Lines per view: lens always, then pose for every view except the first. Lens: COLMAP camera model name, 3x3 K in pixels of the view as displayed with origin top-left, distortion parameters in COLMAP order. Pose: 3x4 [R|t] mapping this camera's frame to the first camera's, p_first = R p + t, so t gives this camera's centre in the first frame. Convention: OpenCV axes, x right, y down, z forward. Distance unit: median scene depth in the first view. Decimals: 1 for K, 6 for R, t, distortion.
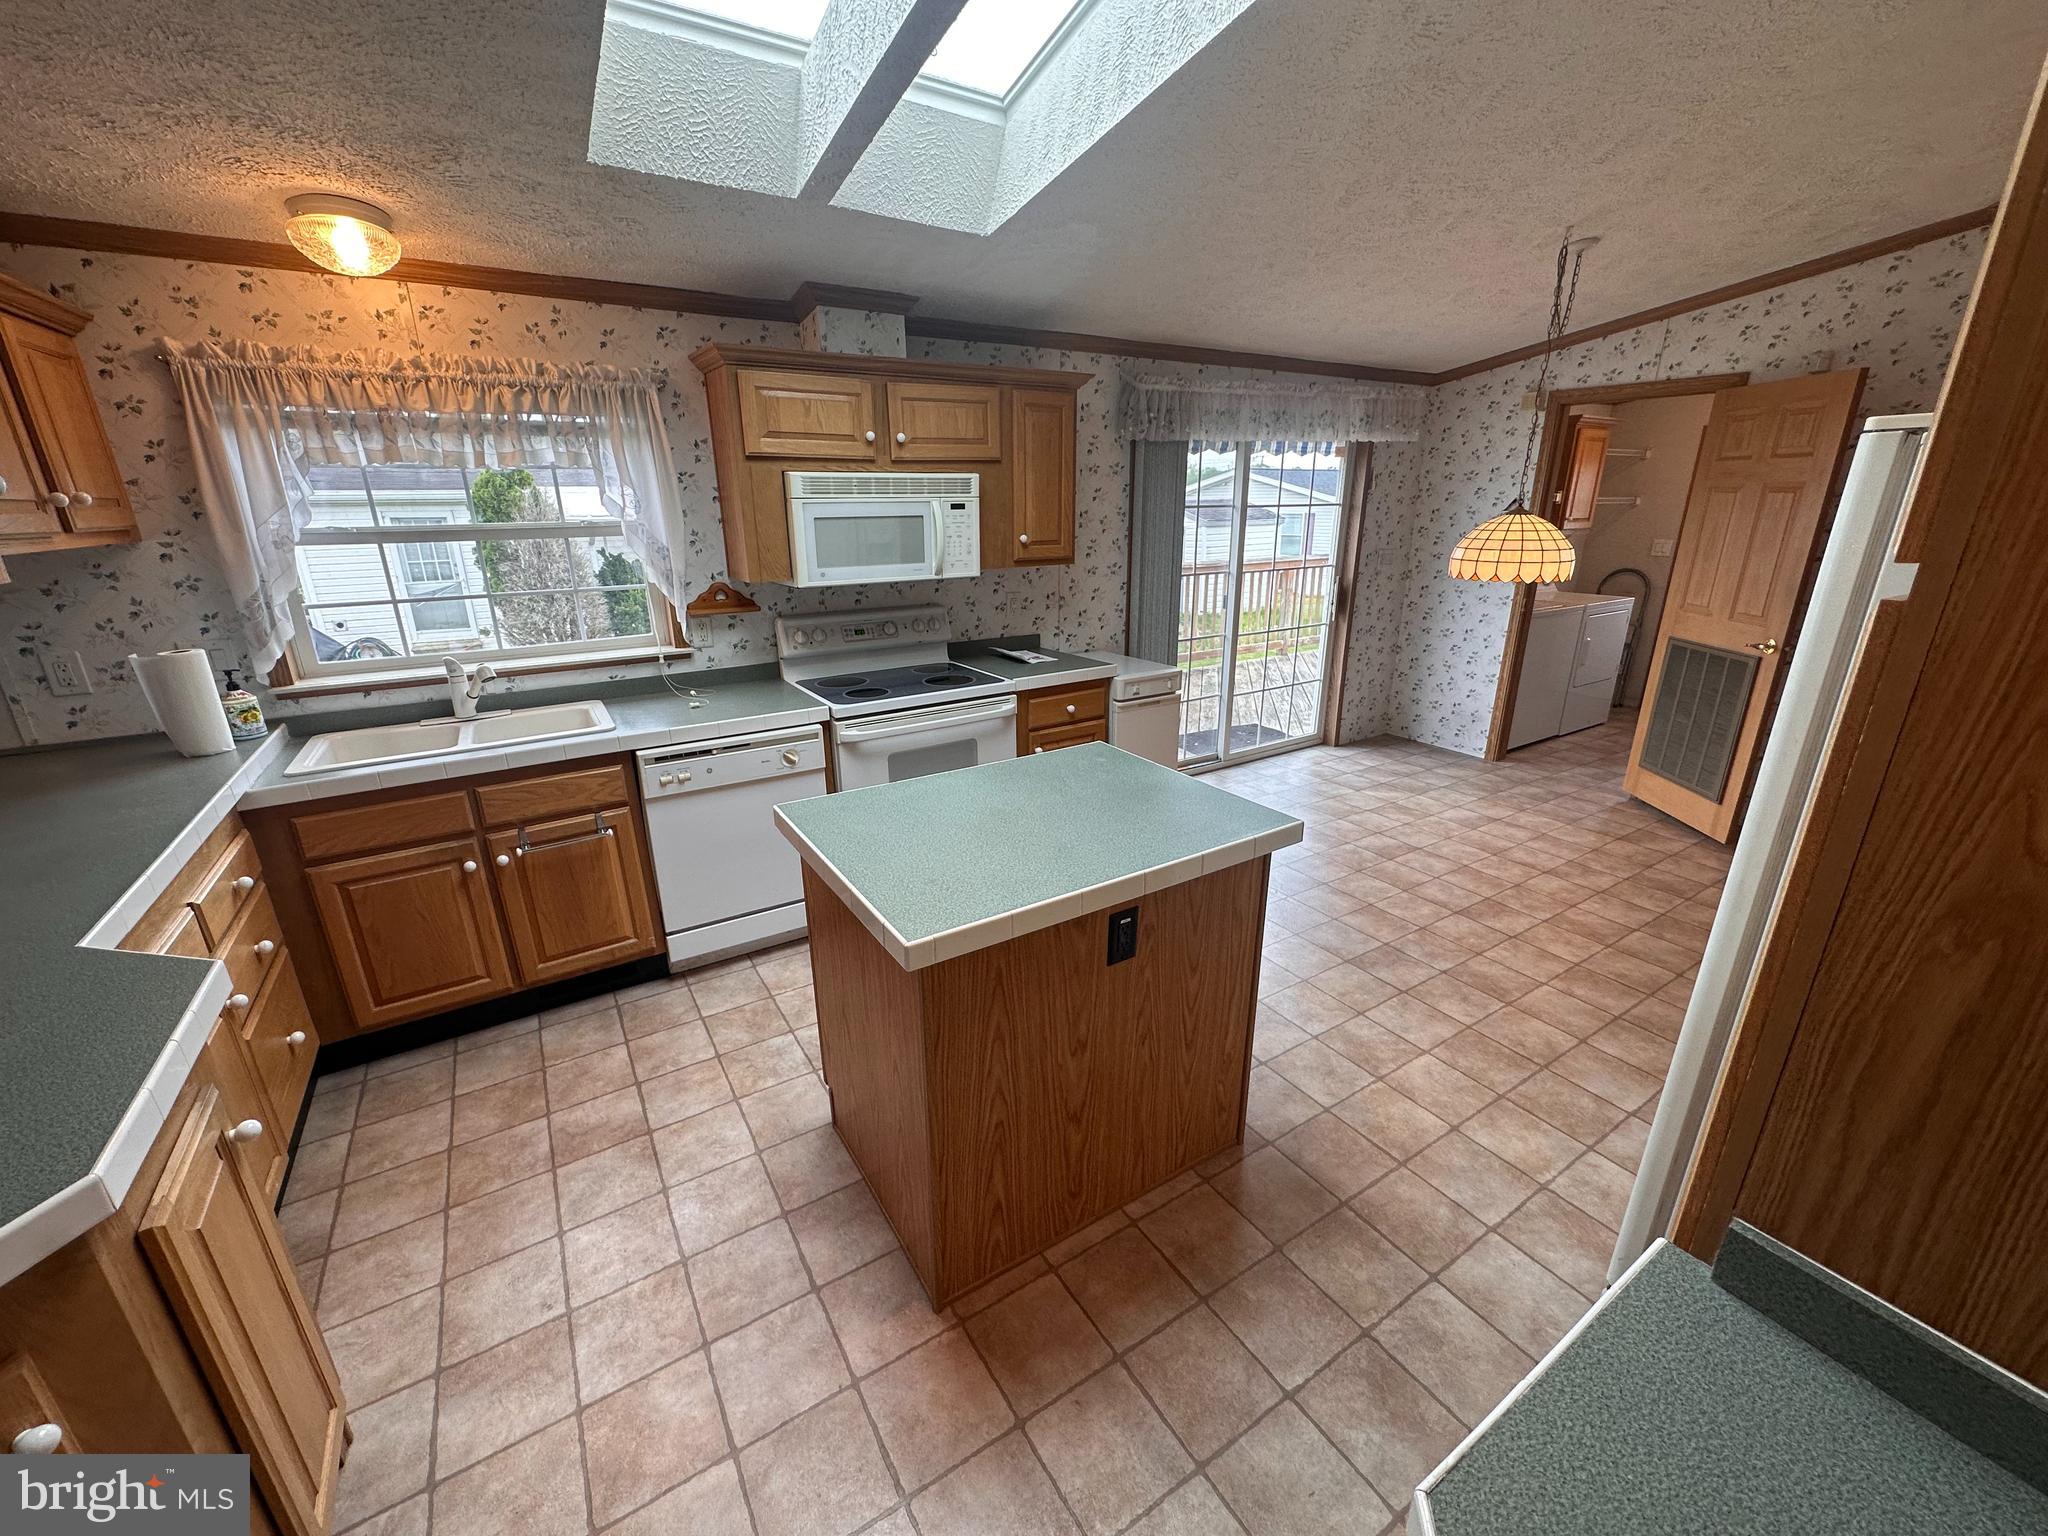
lens RADIAL K [[816.9, 0, 1022.8], [0, 816.9, 769.4], [0, 0, 1]] dist [-0.005000, 0.001165]
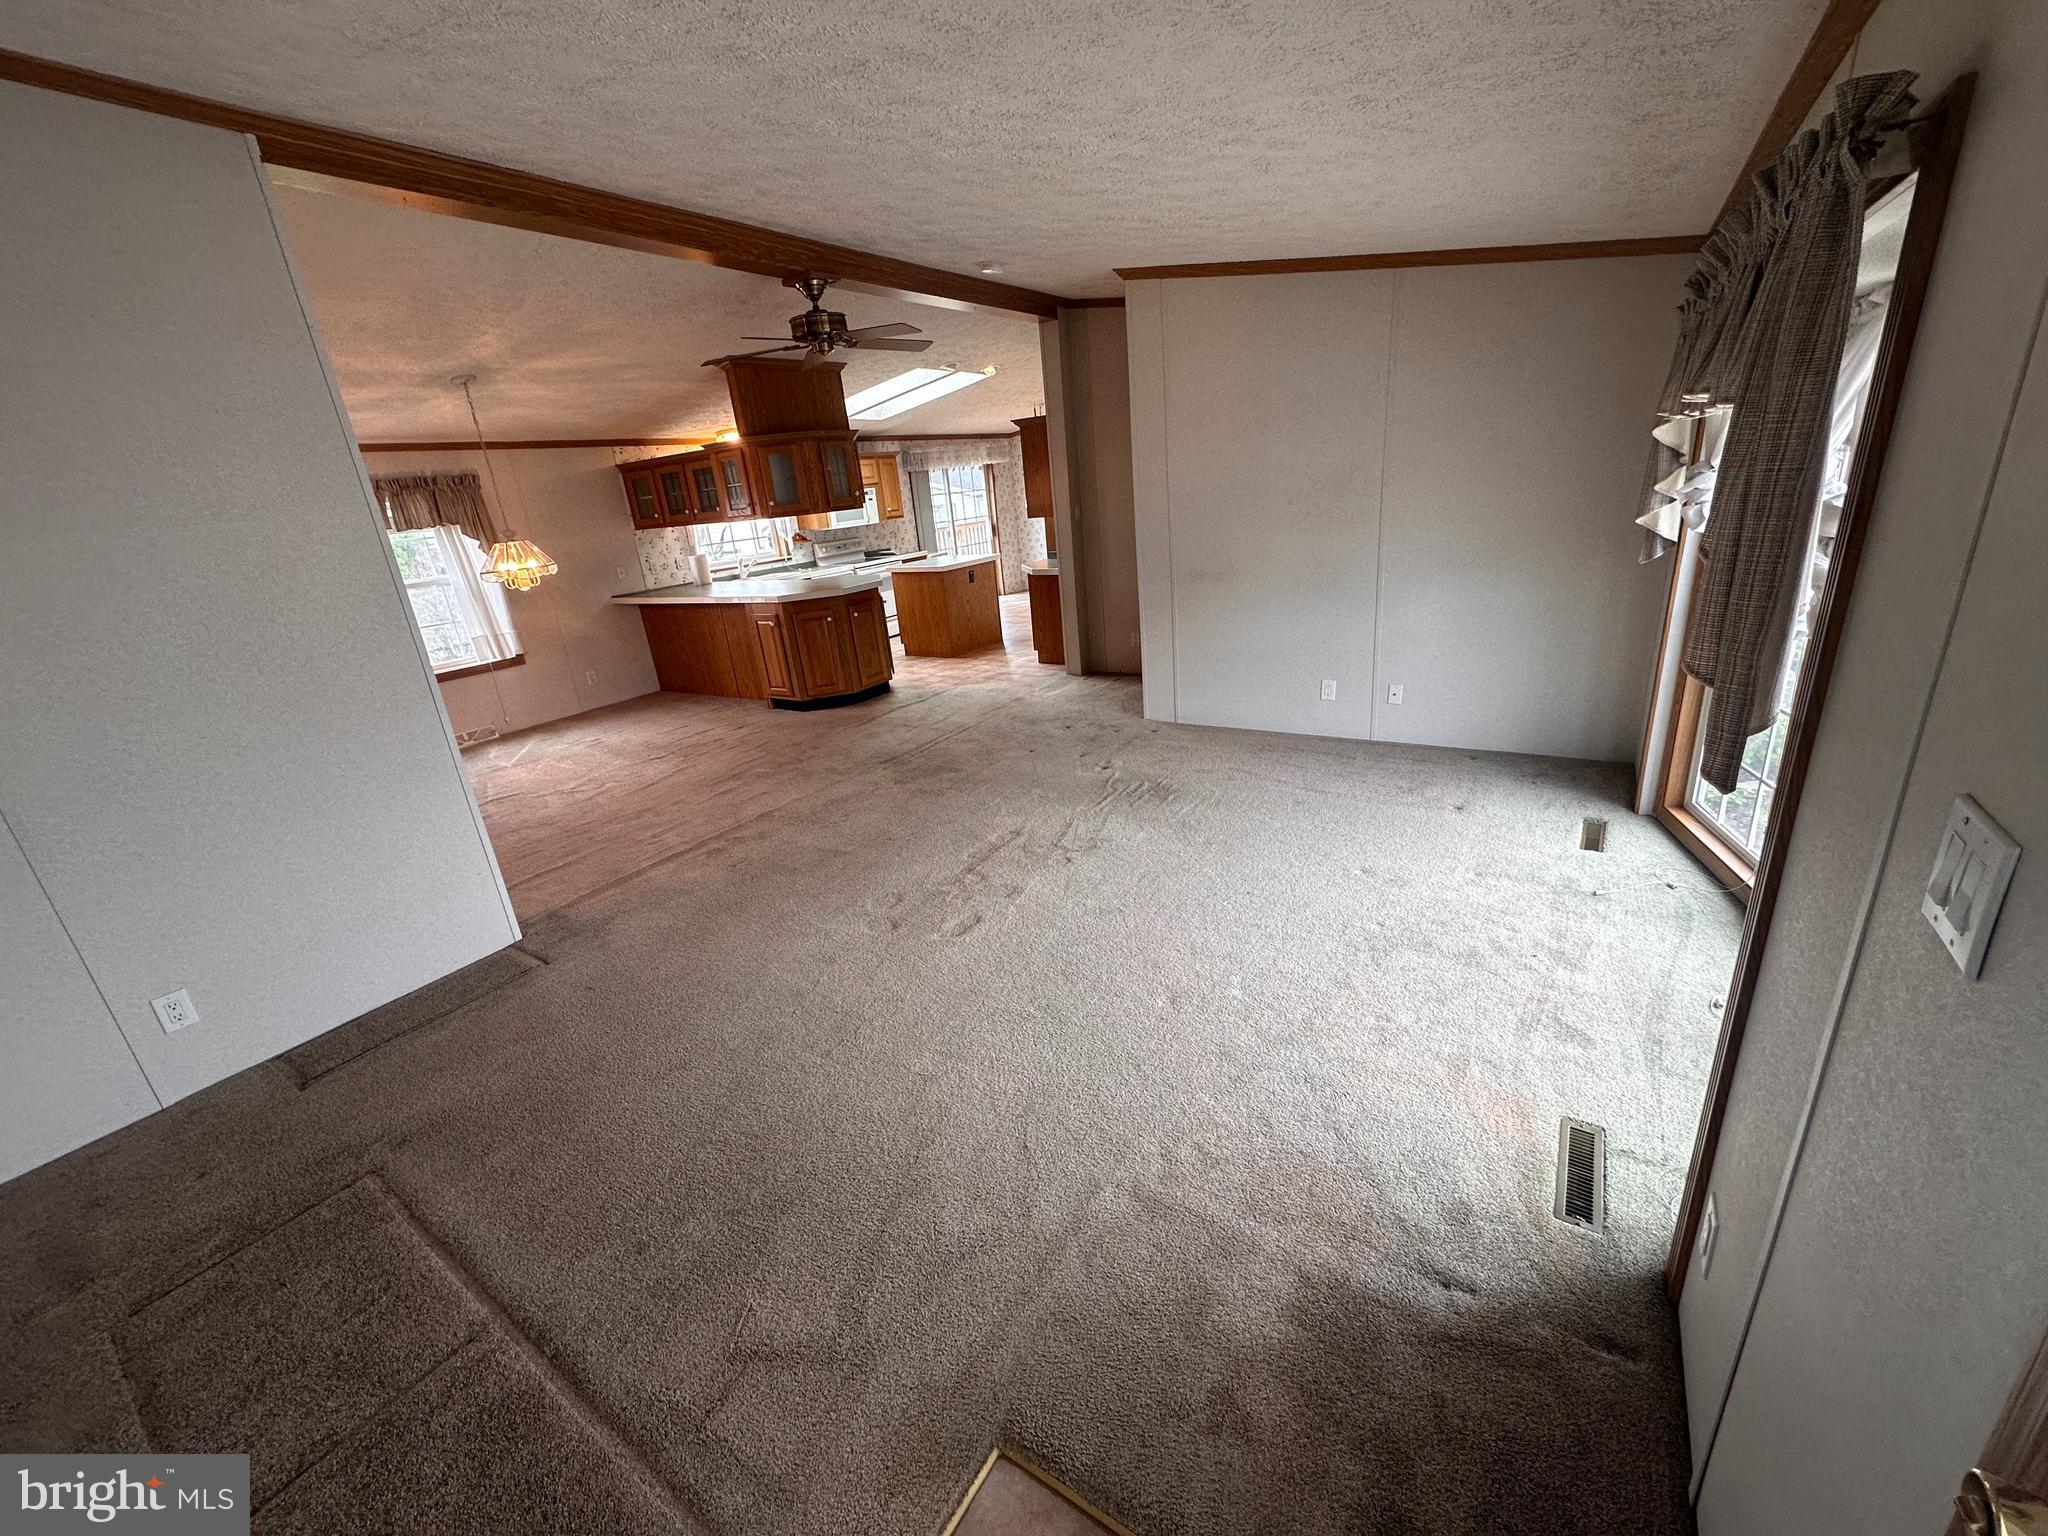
lens RADIAL K [[816.9, 0, 1022.8], [0, 816.9, 769.4], [0, 0, 1]] dist [-0.005000, 0.001165]
pose [[0.908131, -0.207761, 0.363502, -0.863748], [0.209918, 0.977126, 0.034048, 0.656695], [-0.362261, 0.045385, 0.930971, -1.931894]]
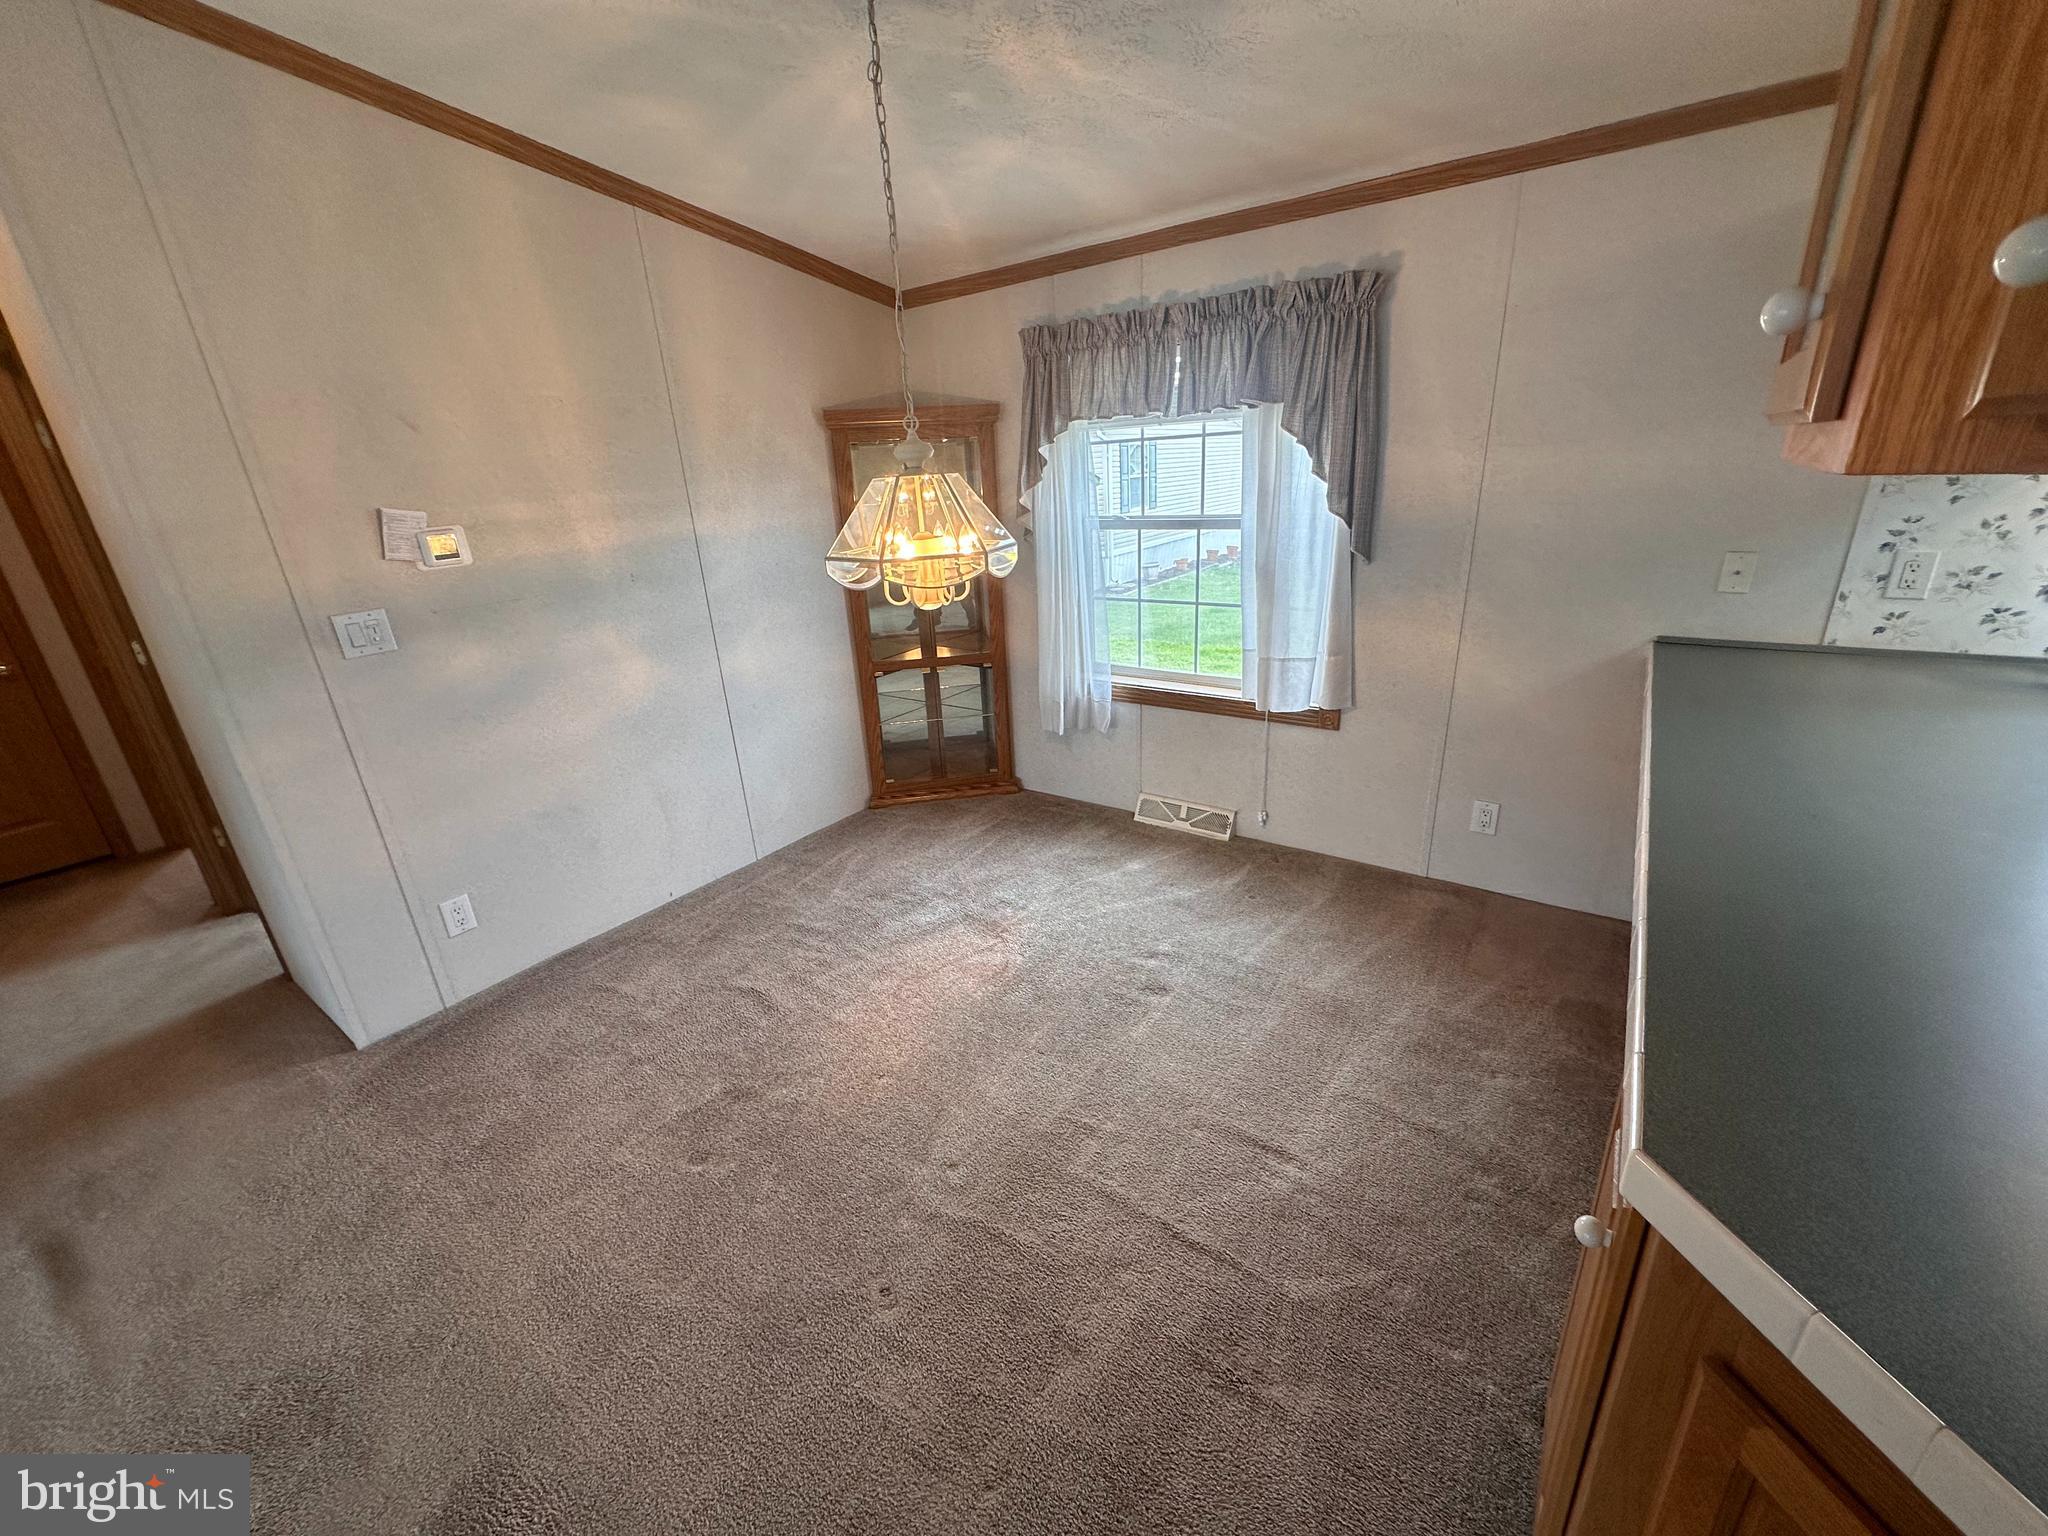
lens RADIAL K [[814.8, 0, 1021.5], [0, 814.8, 771.2], [0, 0, 1]] dist [-0.001662, -0.000474]
pose [[0.374765, 0.318088, -0.870845, -0.498519], [-0.240460, 0.940507, 0.240052, 0.079547], [0.895394, 0.119441, 0.428957, -0.183597]]
